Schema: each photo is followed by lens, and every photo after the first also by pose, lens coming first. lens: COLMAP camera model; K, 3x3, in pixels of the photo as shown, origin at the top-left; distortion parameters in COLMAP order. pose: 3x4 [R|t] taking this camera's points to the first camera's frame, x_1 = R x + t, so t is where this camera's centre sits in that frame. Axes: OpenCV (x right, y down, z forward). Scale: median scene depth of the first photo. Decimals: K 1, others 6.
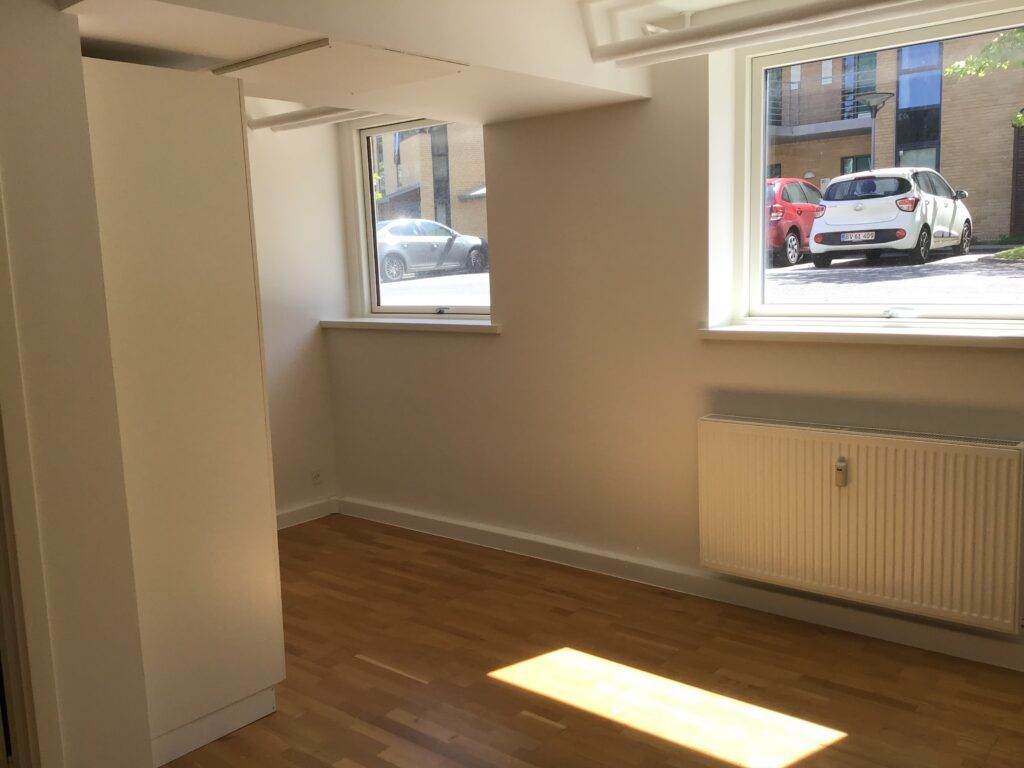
lens RADIAL K [[935.9, 0, 510.6], [0, 935.9, 384.7], [0, 0, 1]] dist [0.033123, 0.000000]
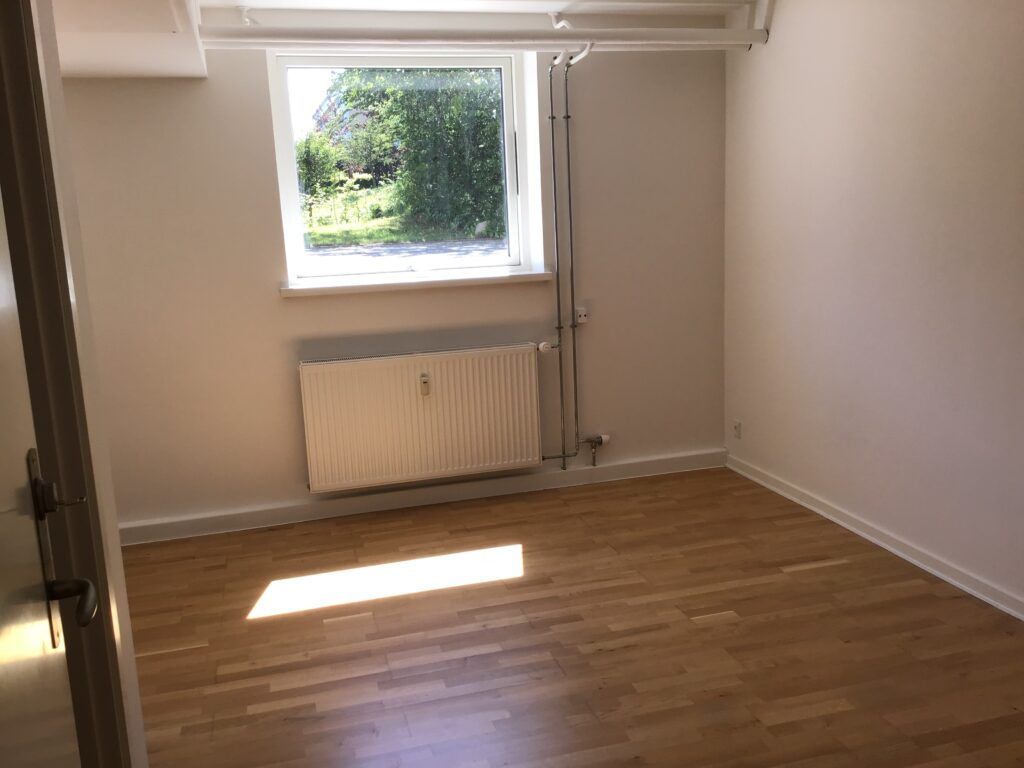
lens RADIAL K [[935.9, 0, 513.4], [0, 935.9, 385.2], [0, 0, 1]] dist [0.033123, 0.000000]
pose [[0.539090, -0.125387, 0.832862, -0.690950], [0.140557, 0.988383, 0.057822, 0.034830], [-0.830437, 0.085893, 0.550452, 0.159547]]
